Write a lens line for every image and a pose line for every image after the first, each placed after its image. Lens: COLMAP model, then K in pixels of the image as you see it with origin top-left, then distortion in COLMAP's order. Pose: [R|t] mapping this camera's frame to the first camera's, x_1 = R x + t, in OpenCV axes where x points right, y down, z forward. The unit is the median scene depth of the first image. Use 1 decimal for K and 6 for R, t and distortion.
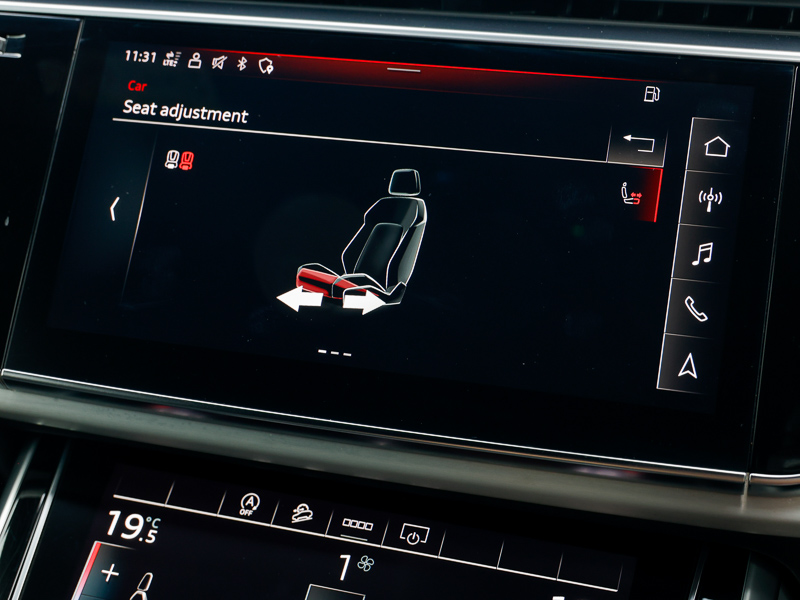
lens RADIAL K [[1483.9, 0, 399.0], [0, 1483.9, 303.6], [0, 0, 1]] dist [-0.016356, 0.000000]
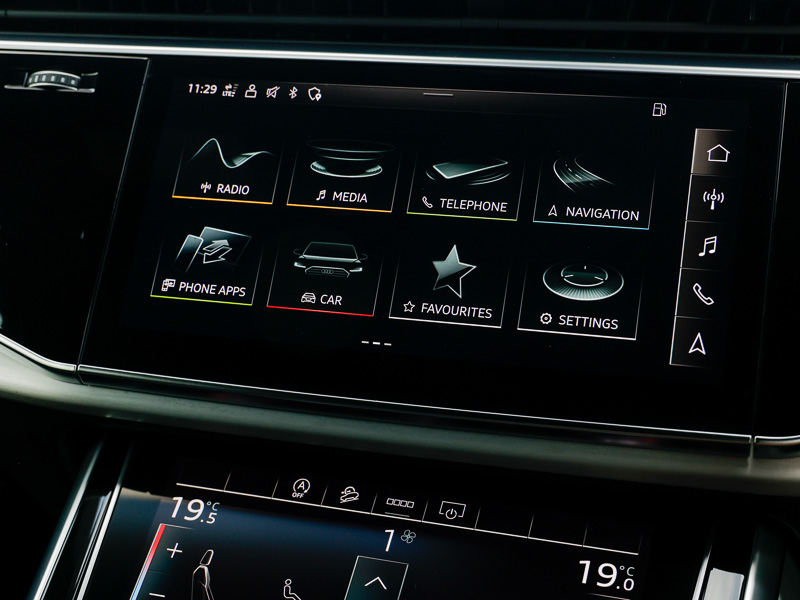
lens RADIAL K [[1483.9, 0, 397.3], [0, 1483.9, 294.2], [0, 0, 1]] dist [-0.016356, 0.000000]
pose [[0.999907, -0.009234, -0.009986, -0.017988], [0.008403, 0.996735, -0.080302, 0.084499], [0.010695, 0.080211, 0.996721, -0.110275]]
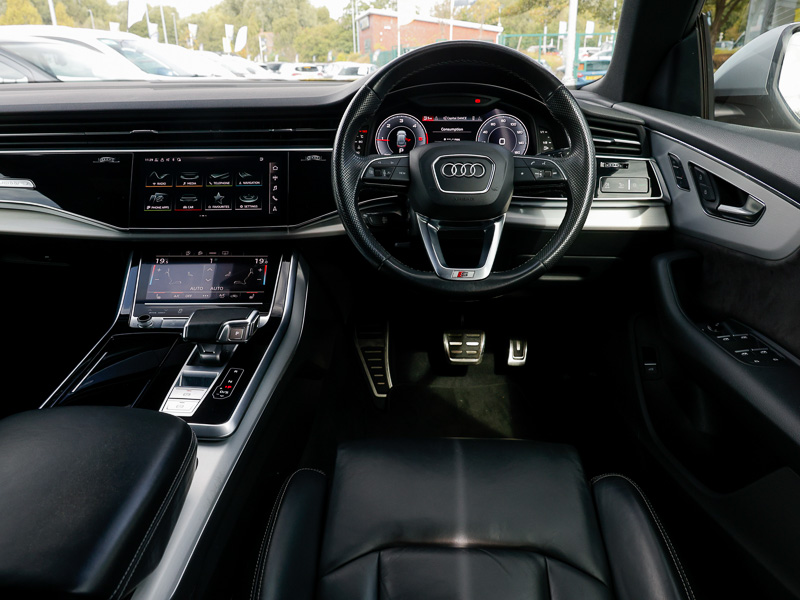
lens RADIAL K [[621.6, 0, 393.5], [0, 621.6, 301.7], [0, 0, 1]] dist [0.022347, -0.024575]
pose [[0.944158, -0.130718, 0.302456, -0.107984], [0.129210, 0.991300, 0.025081, 0.336216], [-0.303103, 0.015400, 0.952833, -1.121244]]
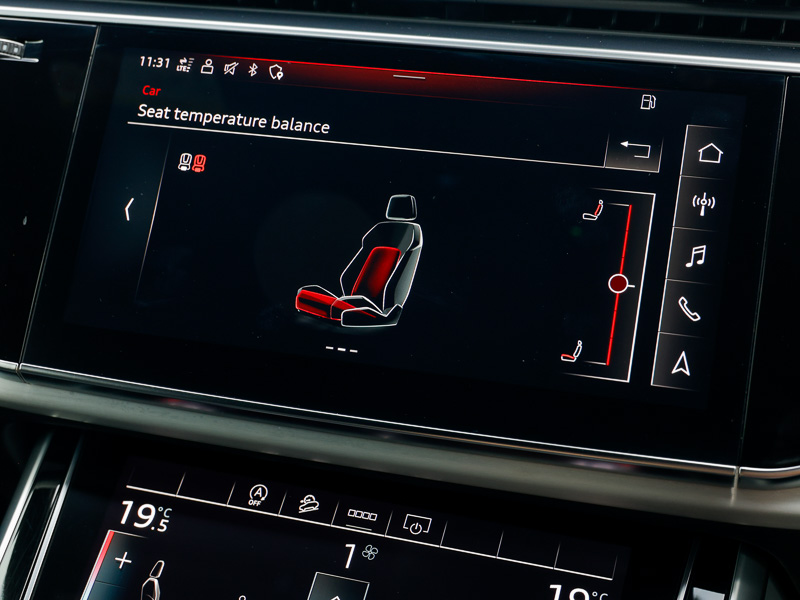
lens RADIAL K [[1483.9, 0, 403.0], [0, 1483.9, 301.7], [0, 0, 1]] dist [-0.016356, 0.000000]
pose [[0.999986, 0.004910, -0.001771, 0.001555], [-0.004905, 0.999985, 0.002539, -0.003001], [0.001783, -0.002531, 0.999995, -0.036855]]
